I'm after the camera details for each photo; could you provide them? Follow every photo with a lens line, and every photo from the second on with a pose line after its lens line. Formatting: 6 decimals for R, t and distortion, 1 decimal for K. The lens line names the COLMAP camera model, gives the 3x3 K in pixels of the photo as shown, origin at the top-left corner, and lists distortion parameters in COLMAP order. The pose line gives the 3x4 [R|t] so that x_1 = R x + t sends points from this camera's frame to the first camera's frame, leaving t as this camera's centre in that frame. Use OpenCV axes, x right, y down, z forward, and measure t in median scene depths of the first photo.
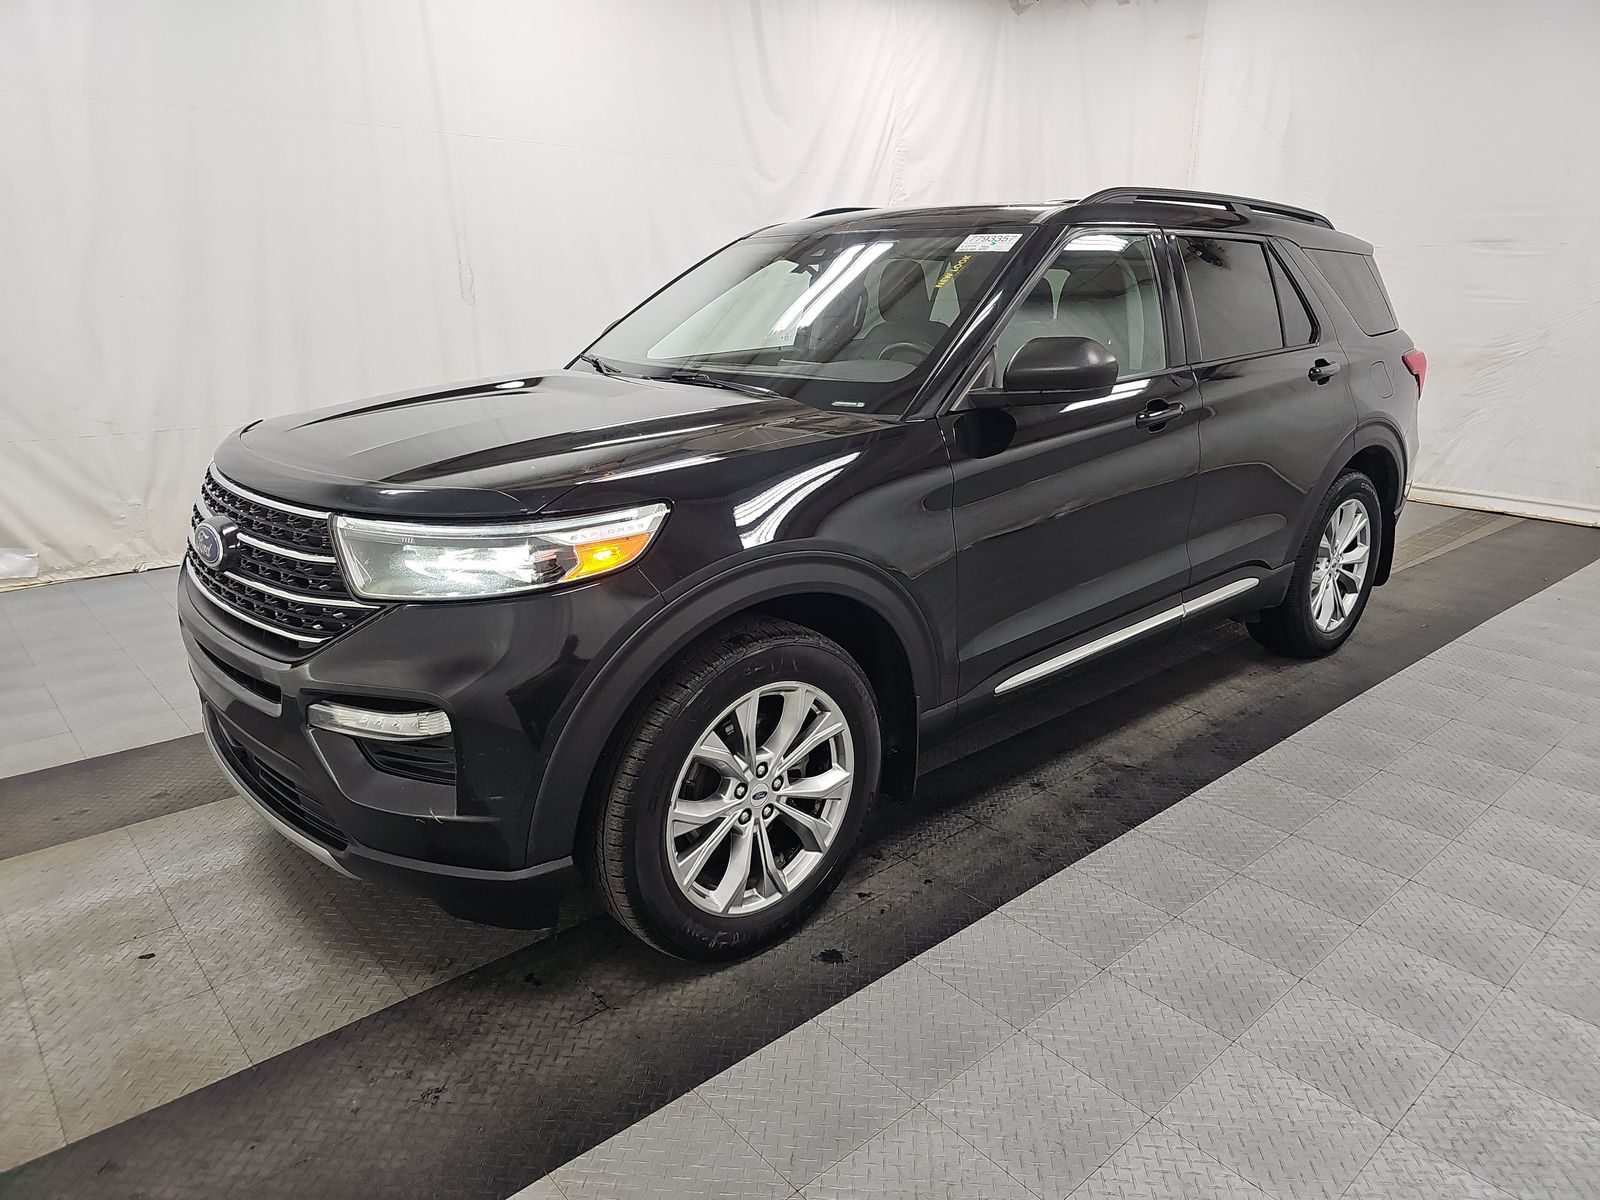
lens RADIAL K [[1060.7, 0, 800.0], [0, 1060.7, 600.0], [0, 0, 1]] dist [0.031178, -0.041679]
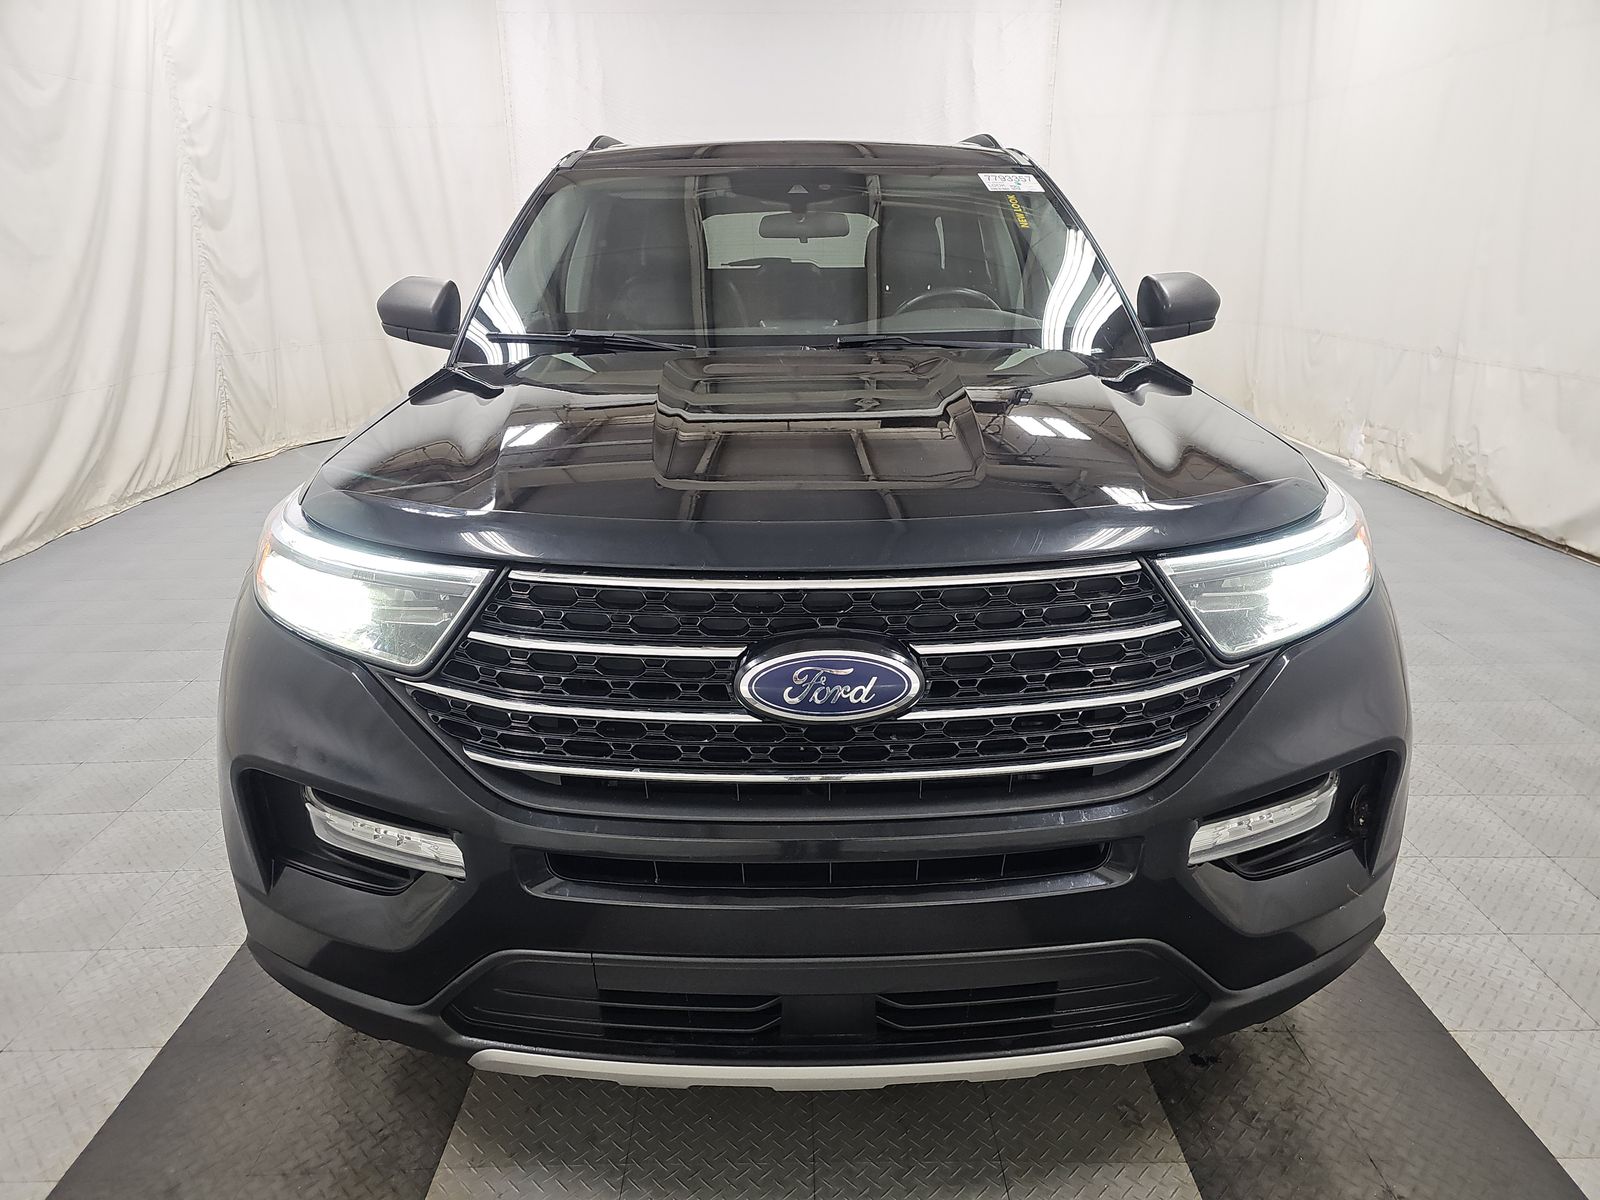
lens RADIAL K [[1060.7, 0, 800.0], [0, 1060.7, 600.0], [0, 0, 1]] dist [0.031178, -0.041679]
pose [[0.645976, -0.241503, 0.724149, -1.047090], [0.214968, 0.967796, 0.130997, -0.187476], [-0.732465, 0.071048, 0.677088, 0.680333]]
